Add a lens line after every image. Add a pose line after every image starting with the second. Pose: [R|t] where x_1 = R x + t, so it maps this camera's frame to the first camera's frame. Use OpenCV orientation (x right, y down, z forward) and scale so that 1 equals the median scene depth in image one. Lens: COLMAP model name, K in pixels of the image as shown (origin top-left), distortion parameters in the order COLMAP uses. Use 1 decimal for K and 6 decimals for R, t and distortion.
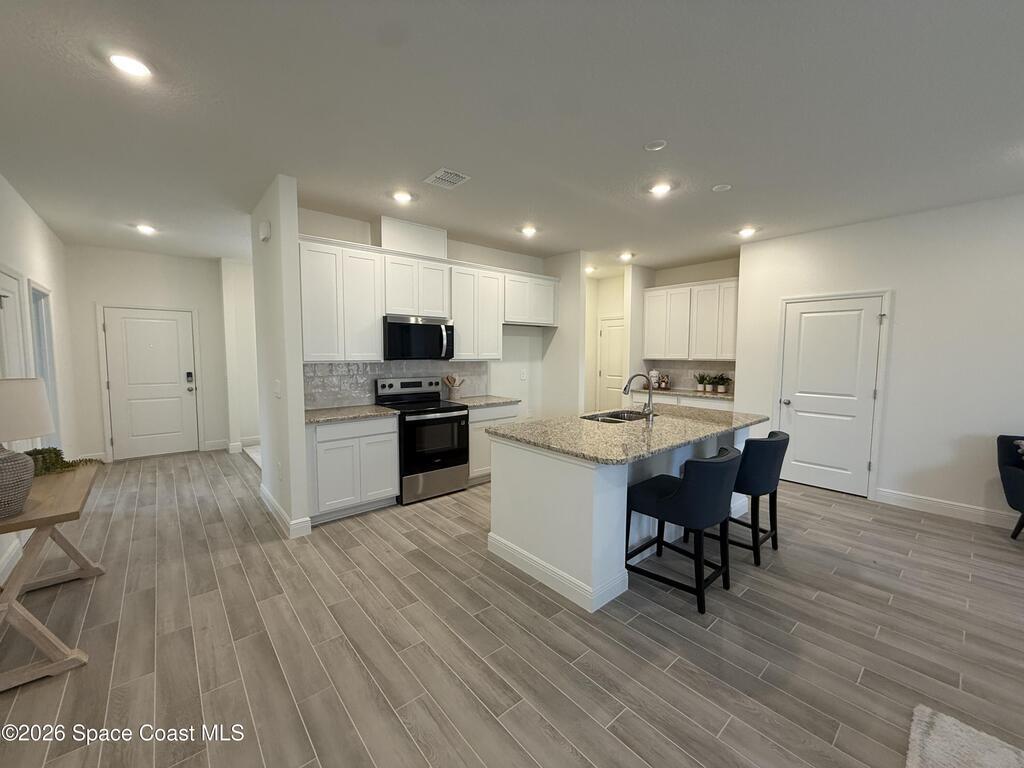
lens RADIAL K [[407.5, 0, 509.3], [0, 407.5, 382.8], [0, 0, 1]] dist [-0.000878, -0.000386]
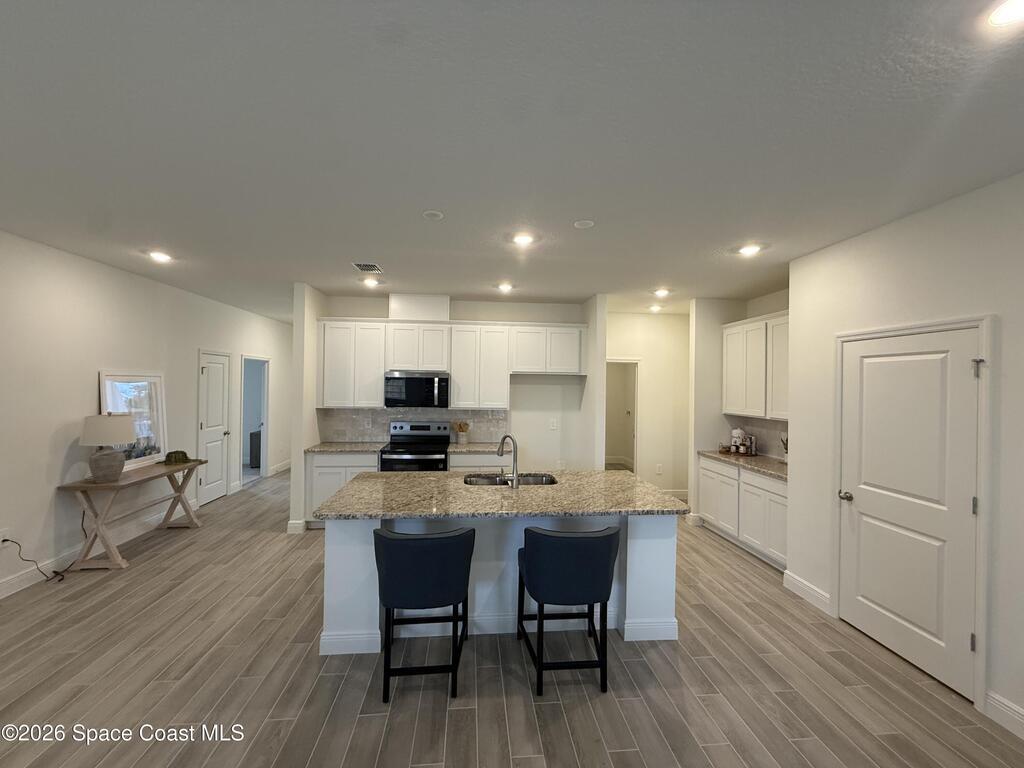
lens RADIAL K [[407.5, 0, 509.3], [0, 407.5, 382.8], [0, 0, 1]] dist [-0.000878, -0.000386]
pose [[0.817231, 0.005796, -0.576281, 0.672995], [-0.056254, 0.995977, -0.069757, -0.059628], [0.573558, 0.089425, 0.814269, 0.185010]]
